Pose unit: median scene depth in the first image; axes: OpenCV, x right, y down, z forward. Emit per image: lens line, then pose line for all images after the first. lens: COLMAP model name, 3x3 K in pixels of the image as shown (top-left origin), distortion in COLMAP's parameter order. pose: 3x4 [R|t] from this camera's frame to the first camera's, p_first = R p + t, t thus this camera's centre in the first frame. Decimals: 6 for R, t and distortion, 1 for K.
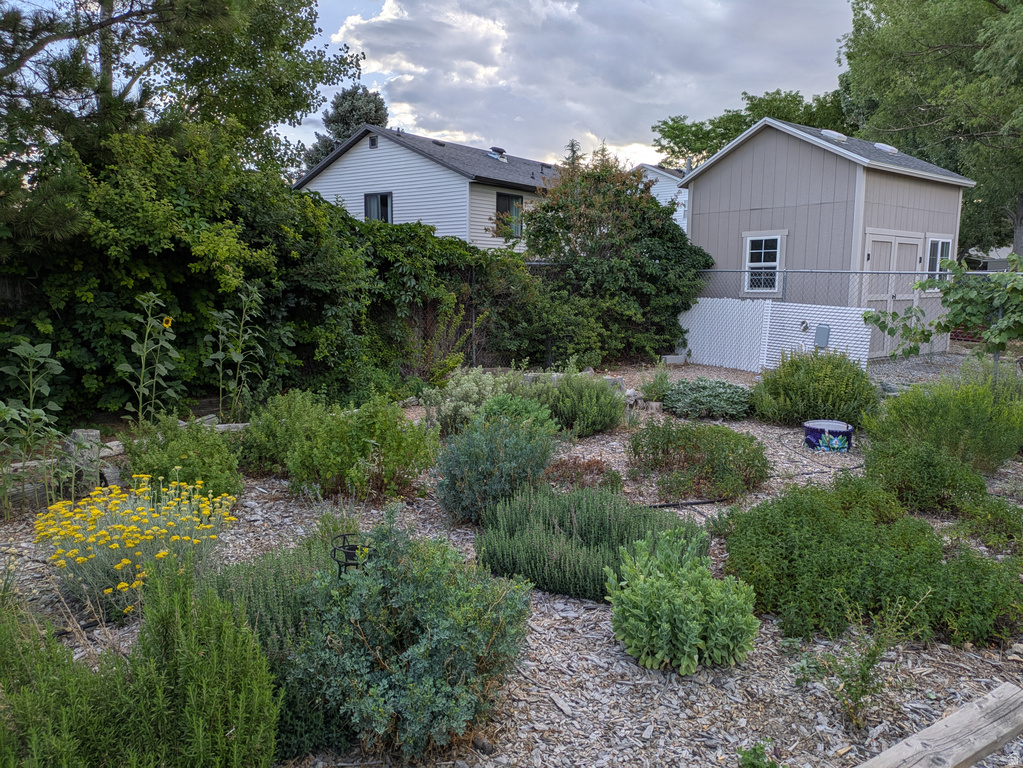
lens RADIAL K [[831.7, 0, 514.7], [0, 831.7, 389.4], [0, 0, 1]] dist [0.123739, -0.007204]
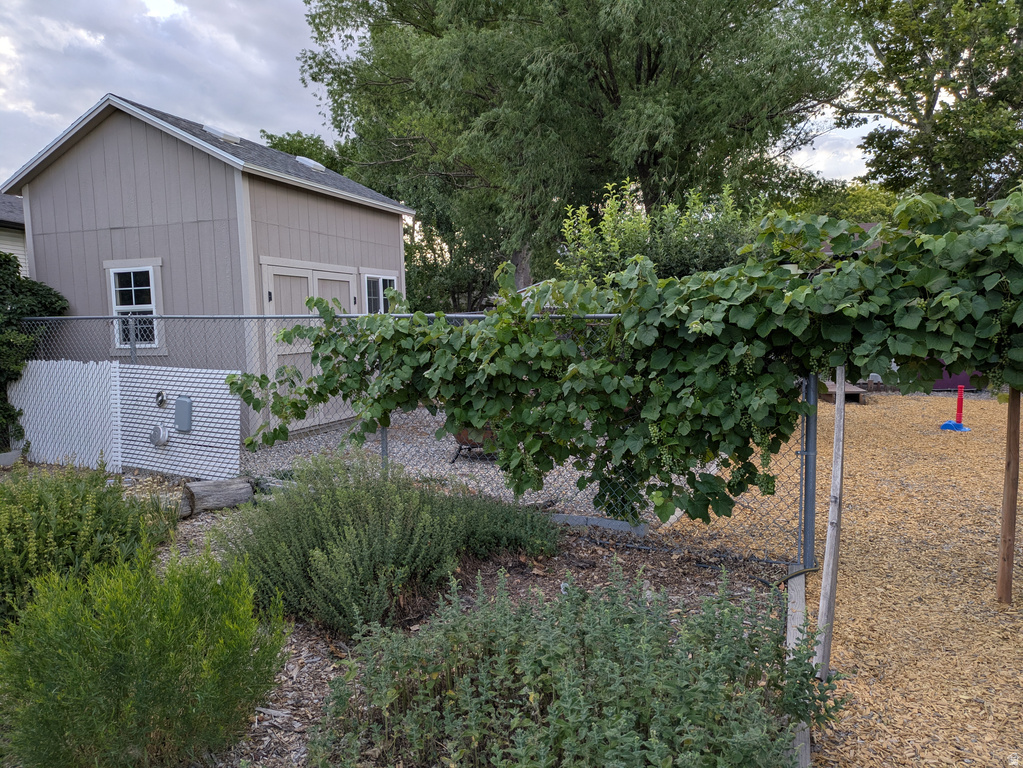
lens RADIAL K [[831.7, 0, 510.4], [0, 831.7, 384.3], [0, 0, 1]] dist [0.123739, -0.007204]
pose [[0.886496, -0.070832, 0.457284, 0.244002], [0.098938, 0.994376, -0.037776, -0.030414], [-0.452036, 0.078731, 0.888518, 0.253086]]
